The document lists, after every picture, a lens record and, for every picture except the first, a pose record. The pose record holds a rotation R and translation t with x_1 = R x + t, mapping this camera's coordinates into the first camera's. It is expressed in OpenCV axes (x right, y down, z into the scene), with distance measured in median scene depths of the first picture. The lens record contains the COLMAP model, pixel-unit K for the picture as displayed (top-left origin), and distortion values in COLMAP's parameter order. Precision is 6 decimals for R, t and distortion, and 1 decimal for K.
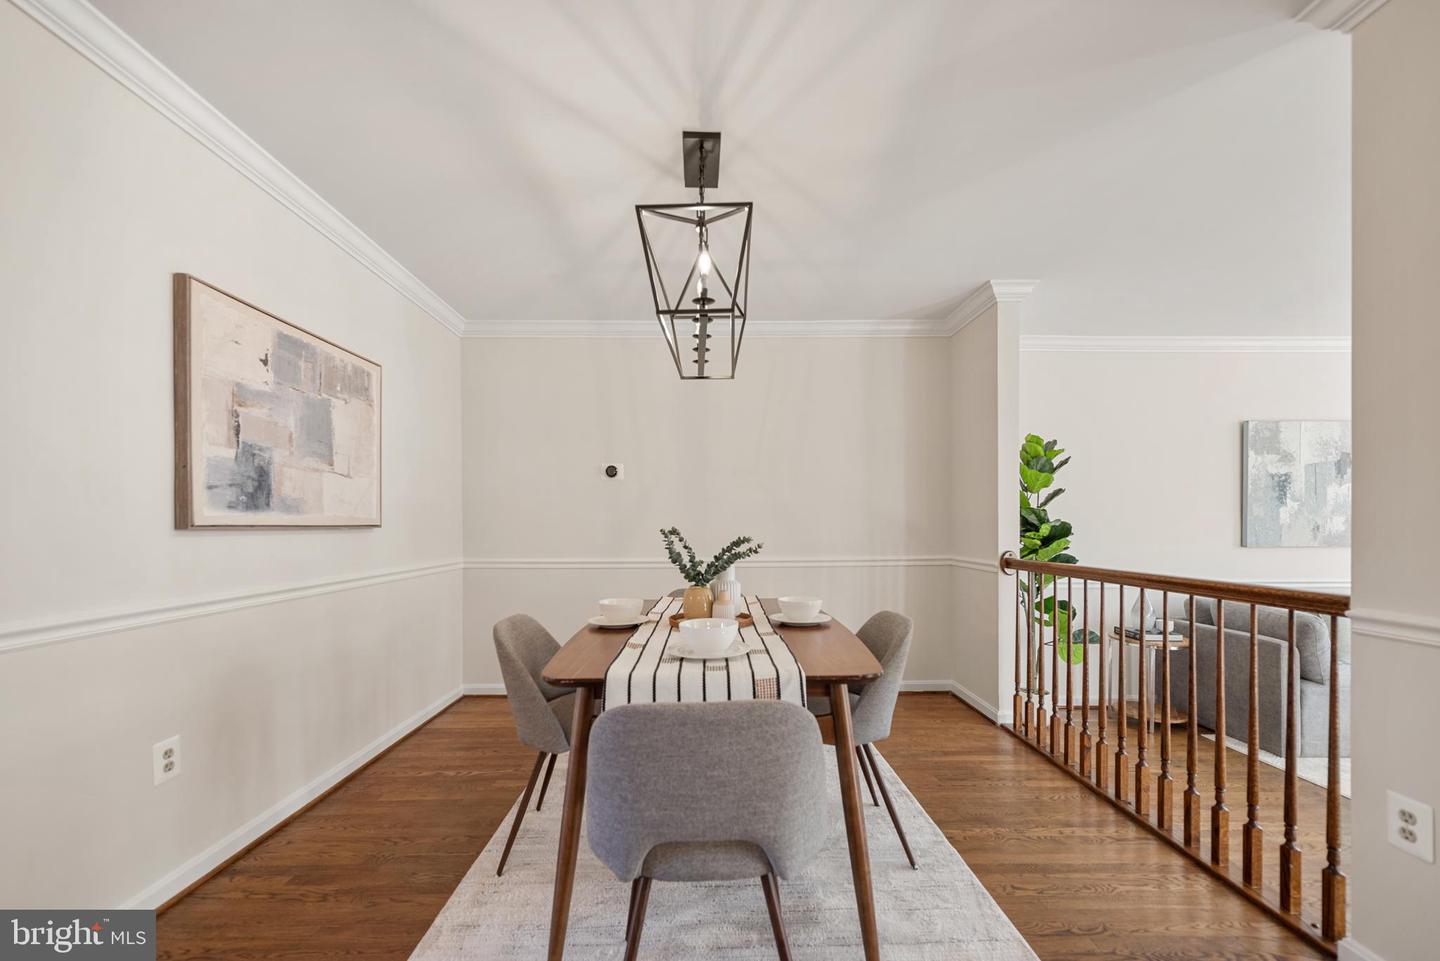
lens RADIAL K [[586.7, 0, 715.9], [0, 586.7, 531.6], [0, 0, 1]] dist [-0.000226, -0.000270]
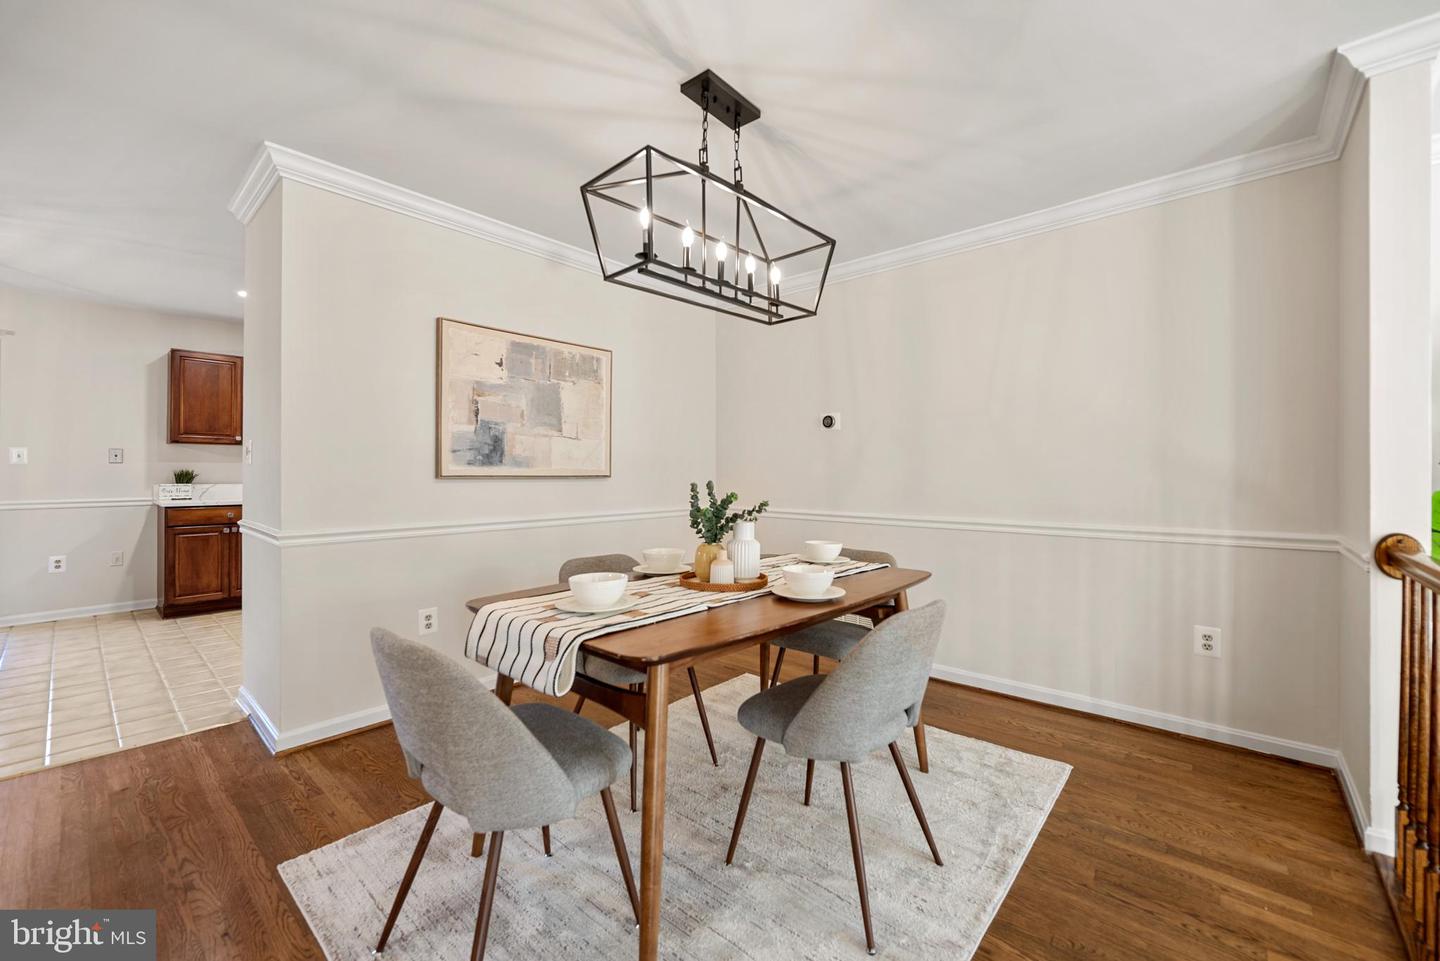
lens RADIAL K [[580.9, 0, 713.8], [0, 580.9, 476.1], [0, 0, 1]] dist [-0.000502, -0.000314]
pose [[0.738934, 0.008740, -0.673721, 0.534237], [-0.013891, 0.999901, -0.002265, -0.012487], [0.673634, 0.011033, 0.738982, 0.258938]]
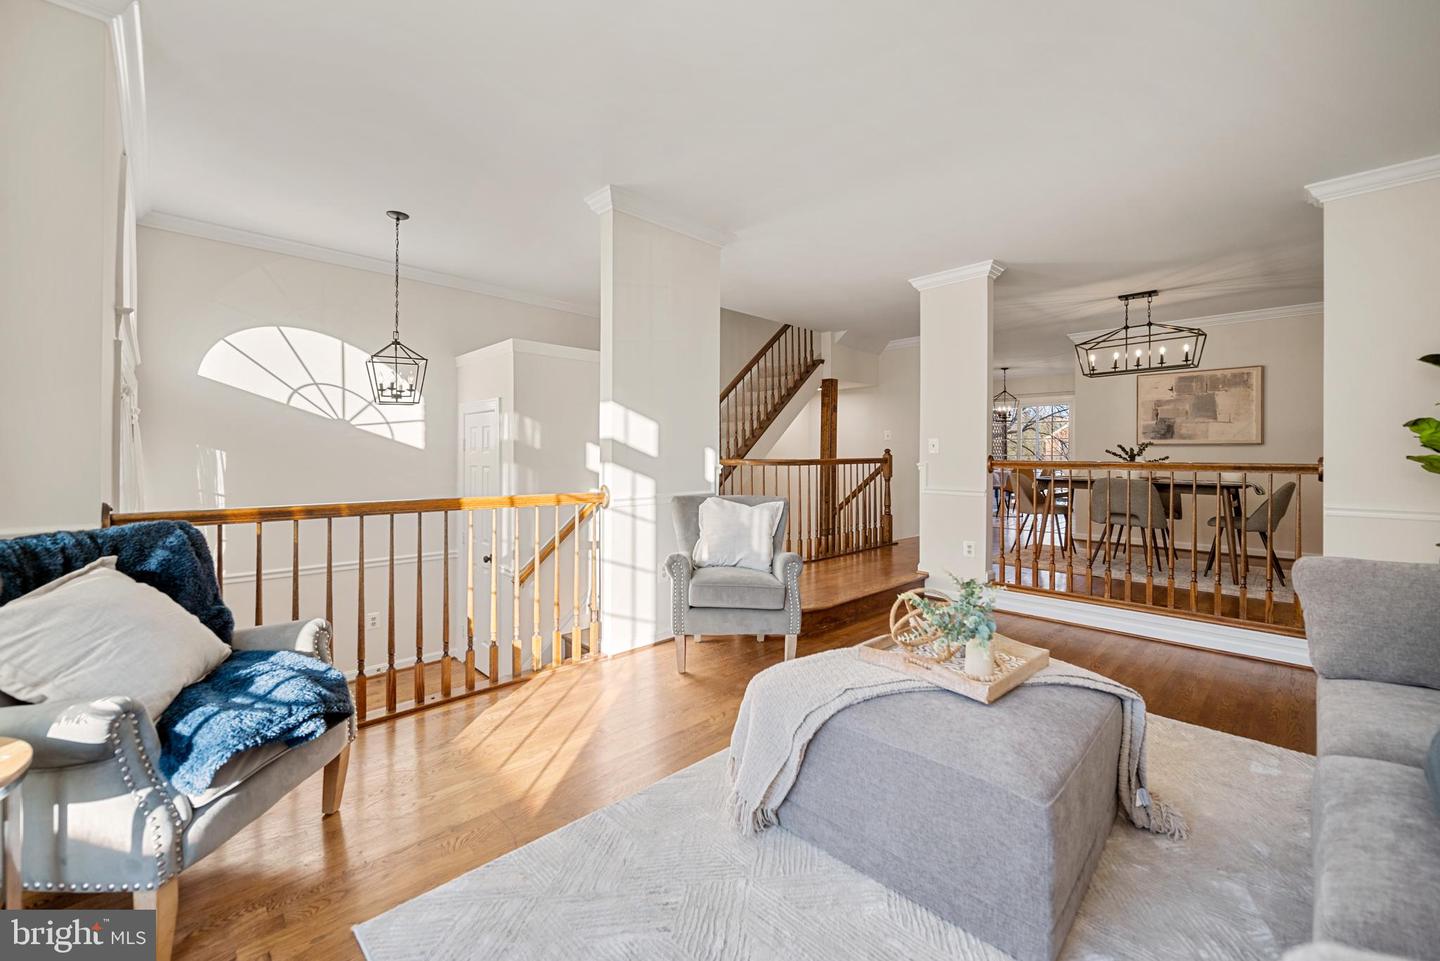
lens RADIAL K [[584.4, 0, 724.6], [0, 584.4, 457.8], [0, 0, 1]] dist [-0.000096, -0.000202]
pose [[-0.720974, -0.001602, -0.692961, 2.623766], [-0.014149, 0.999823, 0.012410, 0.049099], [0.692818, 0.018752, -0.720869, 1.399416]]
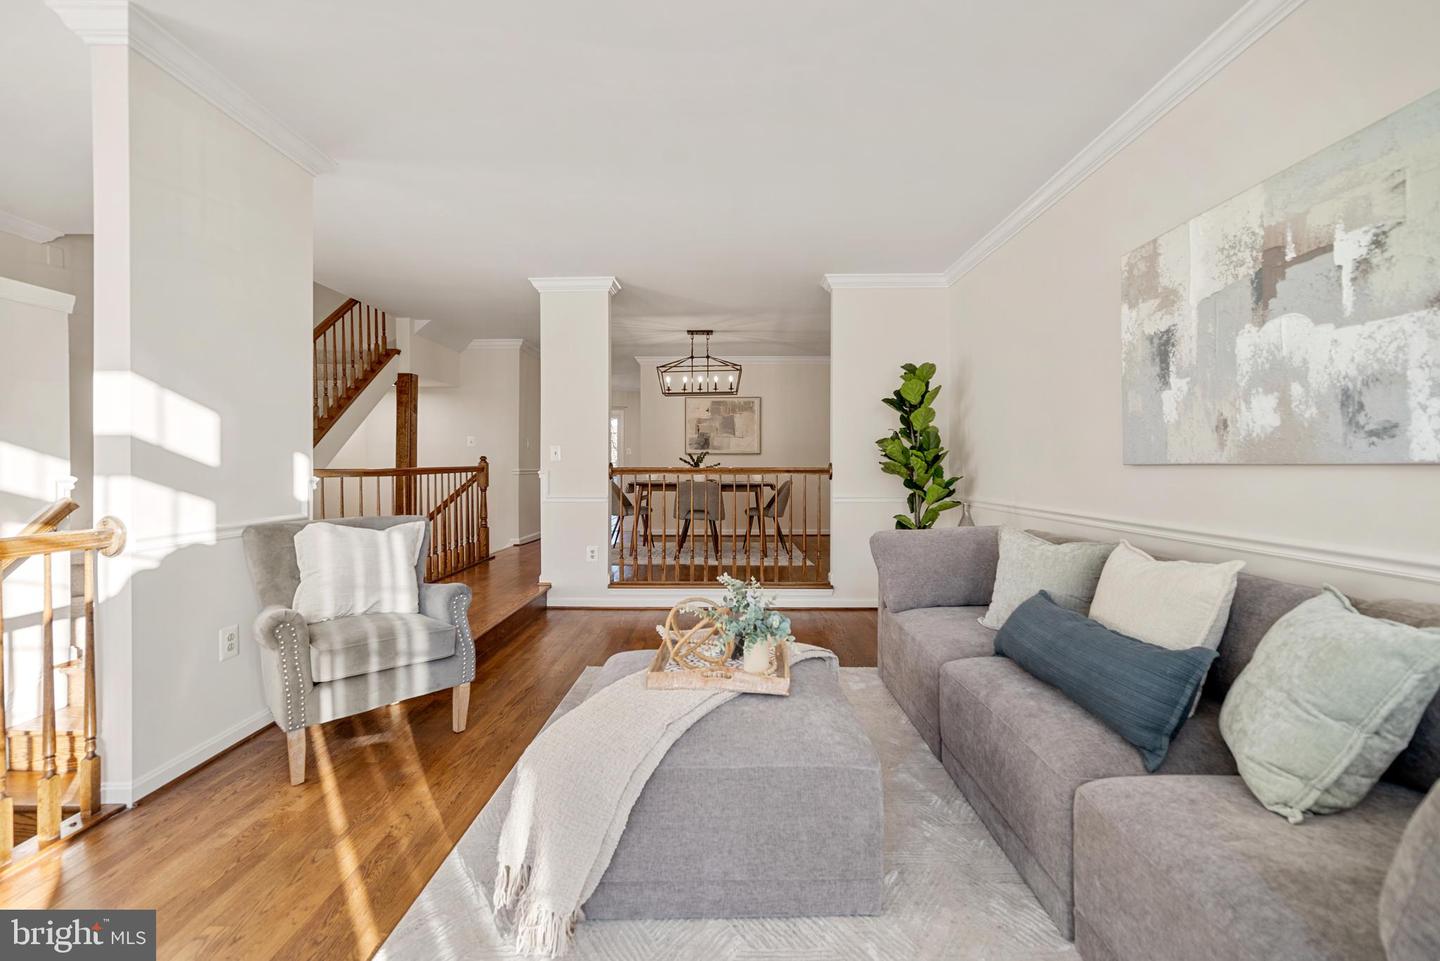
lens RADIAL K [[575.6, 0, 725.1], [0, 575.6, 468.6], [0, 0, 1]] dist [-0.000797, -0.000248]
pose [[-0.019009, 0.006762, -0.999796, 2.644942], [-0.011715, 0.999907, 0.006986, 0.054757], [0.999751, 0.011846, -0.018928, 1.054363]]
